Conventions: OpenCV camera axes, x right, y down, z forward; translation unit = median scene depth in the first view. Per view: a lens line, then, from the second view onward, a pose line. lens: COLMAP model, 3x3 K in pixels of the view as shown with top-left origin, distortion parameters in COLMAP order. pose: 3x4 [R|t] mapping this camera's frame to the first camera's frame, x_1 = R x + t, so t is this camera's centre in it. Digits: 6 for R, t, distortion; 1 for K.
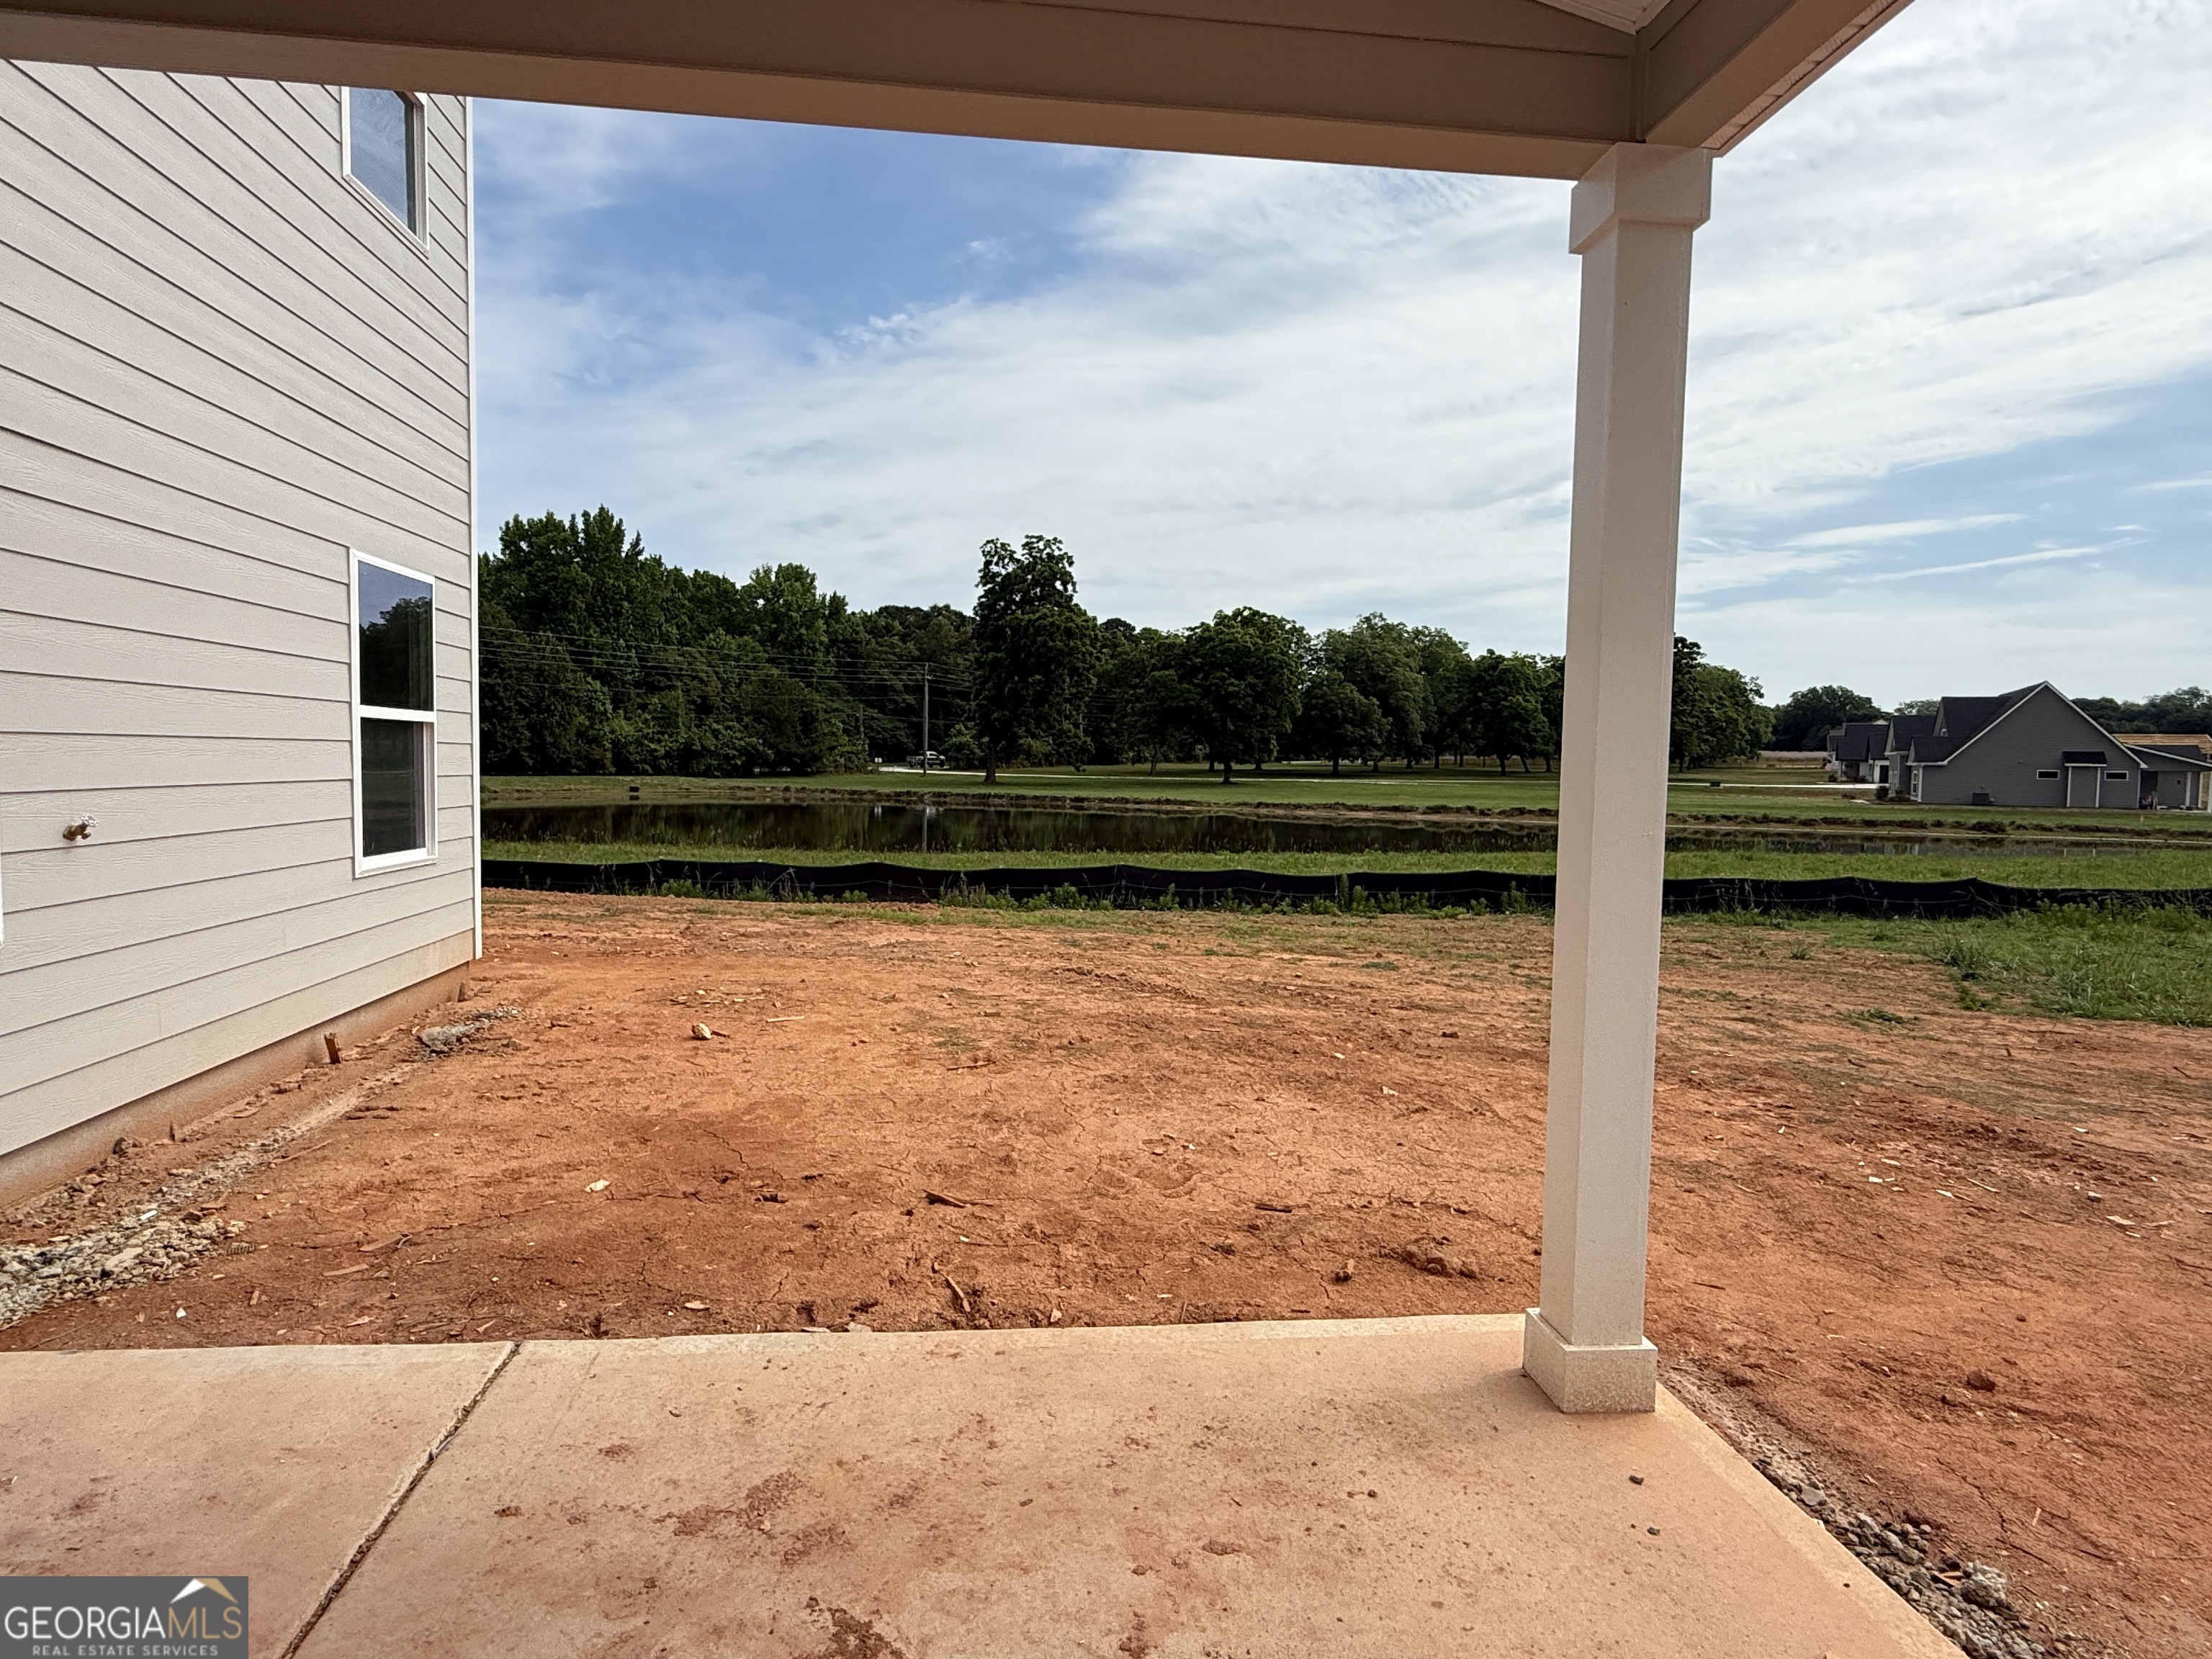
lens RADIAL K [[1255.4, 0, 1074.2], [0, 1255.4, 823.8], [0, 0, 1]] dist [0.001018, 0.000164]
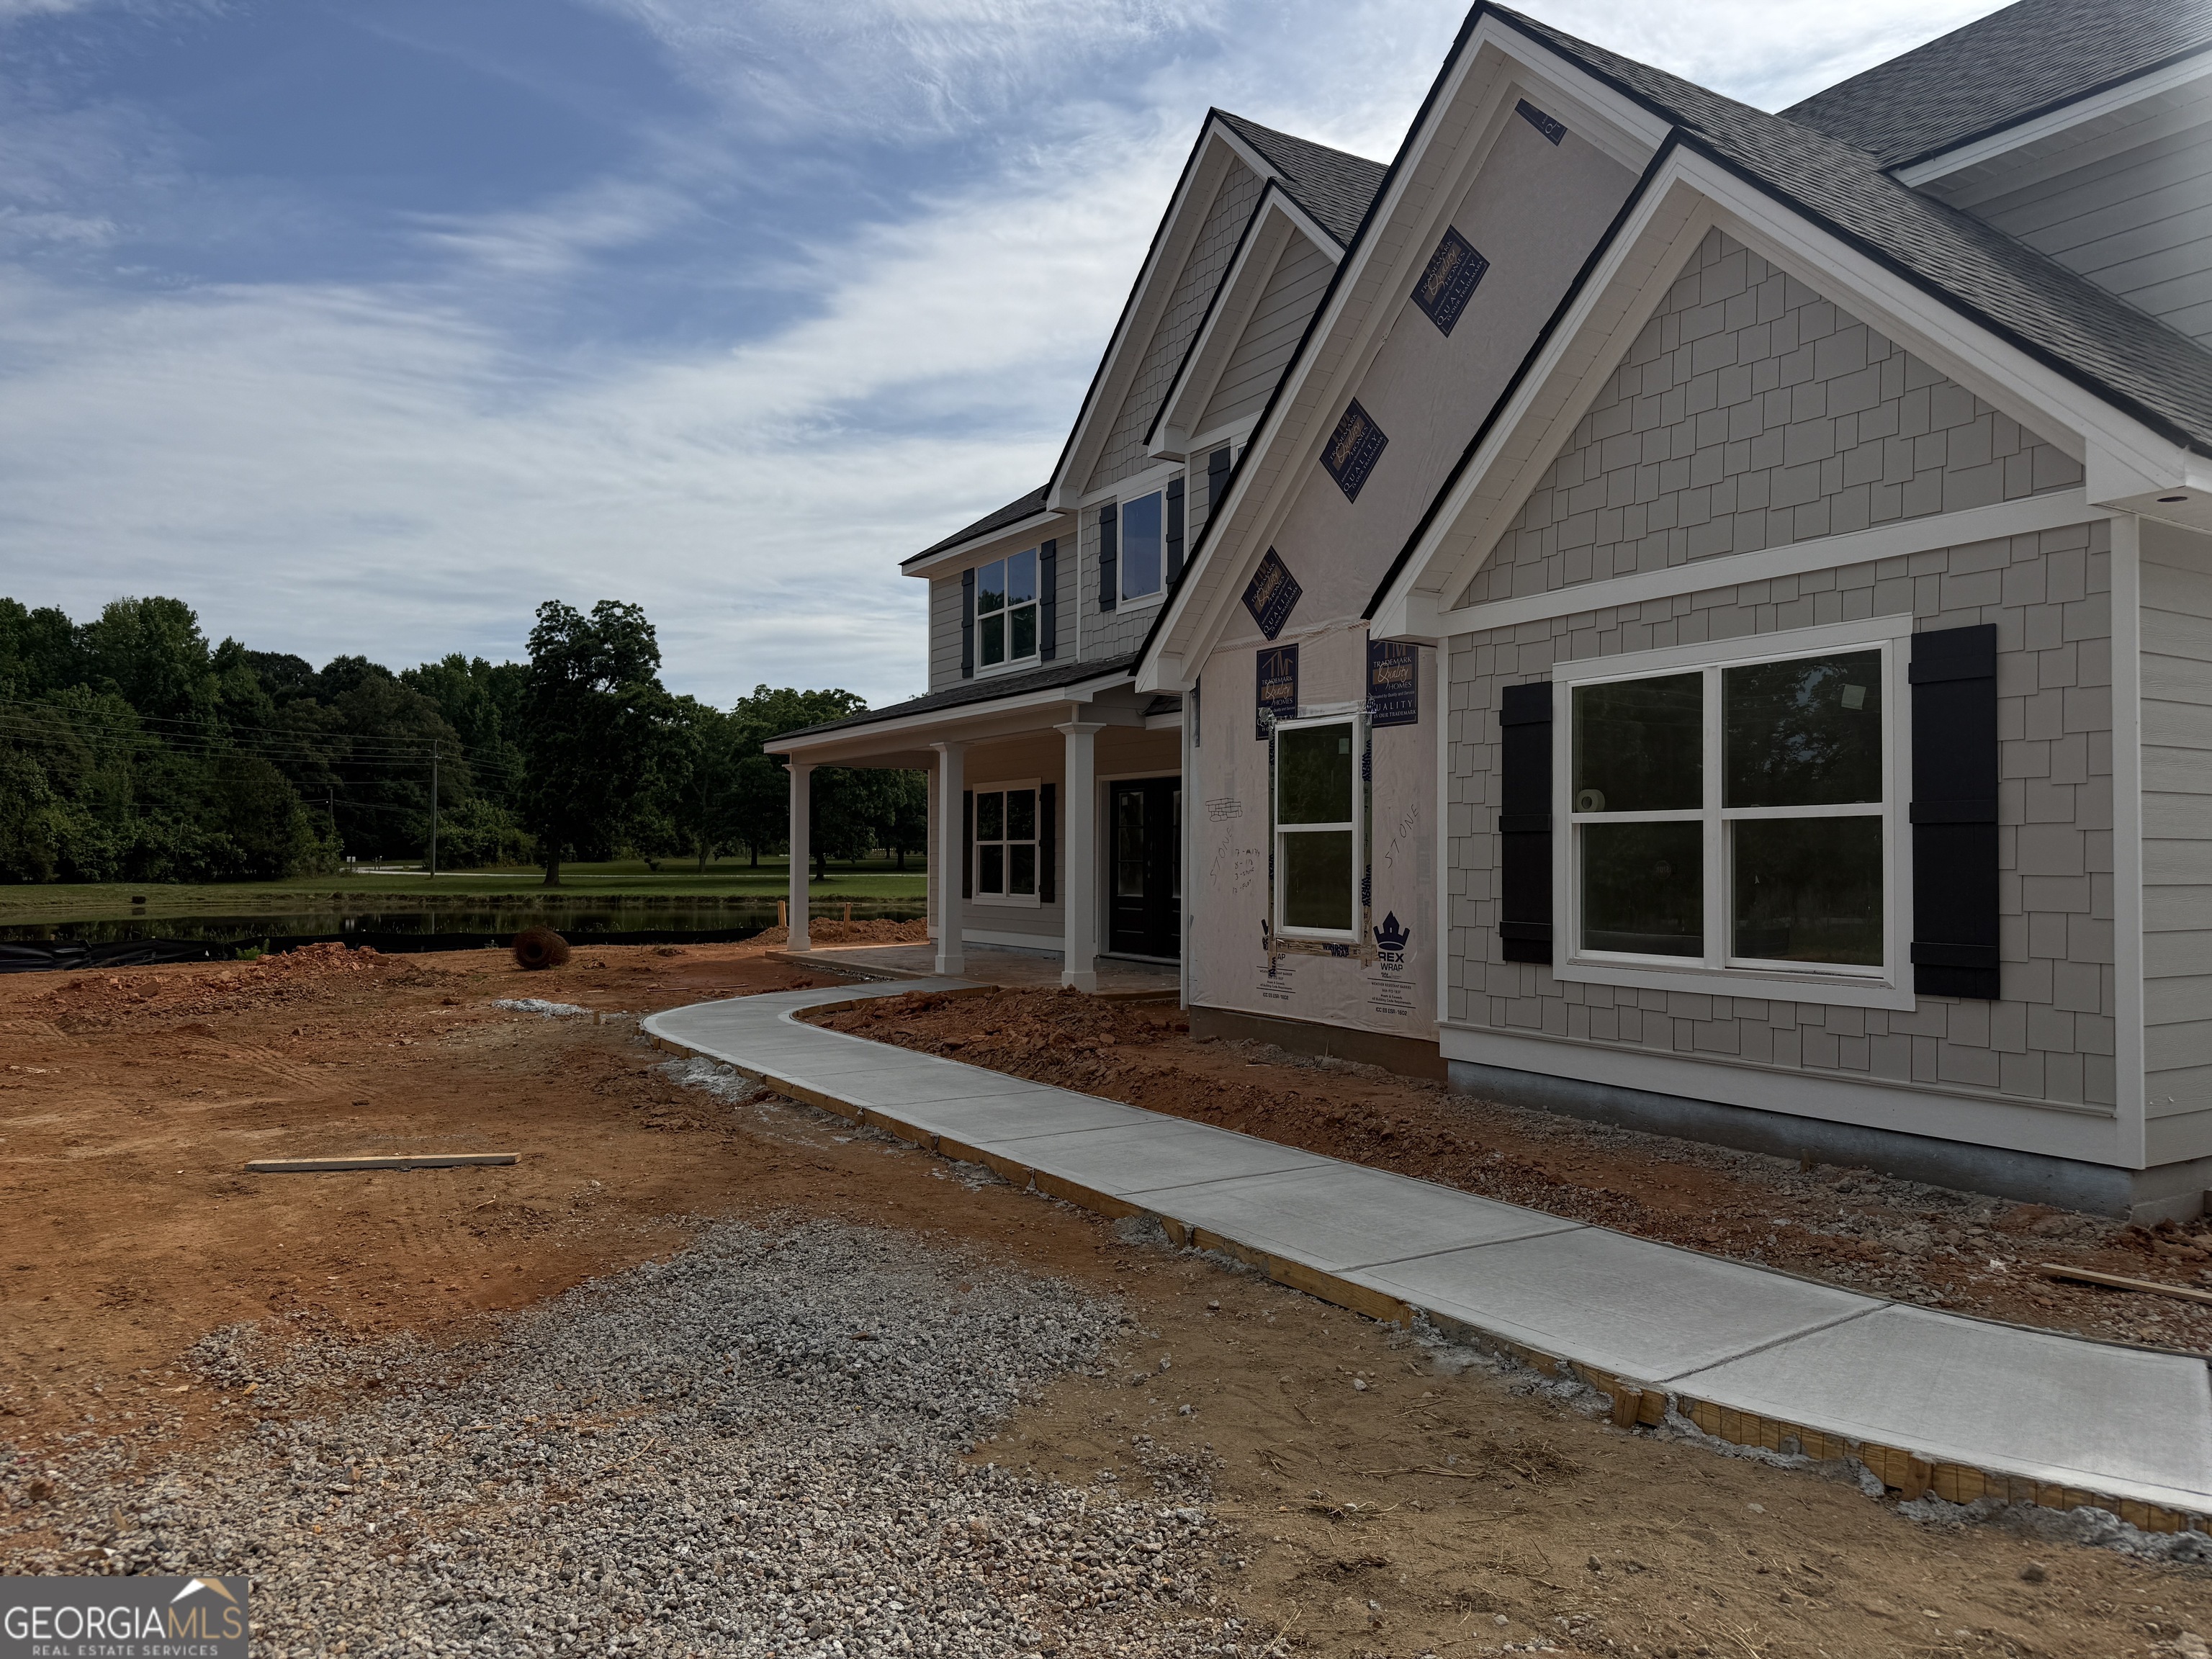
lens RADIAL K [[1546.0, 0, 1111.8], [0, 1546.0, 835.0], [0, 0, 1]] dist [0.052790, -0.000153]
pose [[0.905084, -0.004931, 0.425205, -0.172819], [0.030863, 0.998057, -0.054120, 0.002931], [-0.424112, 0.062106, 0.903478, -0.115230]]
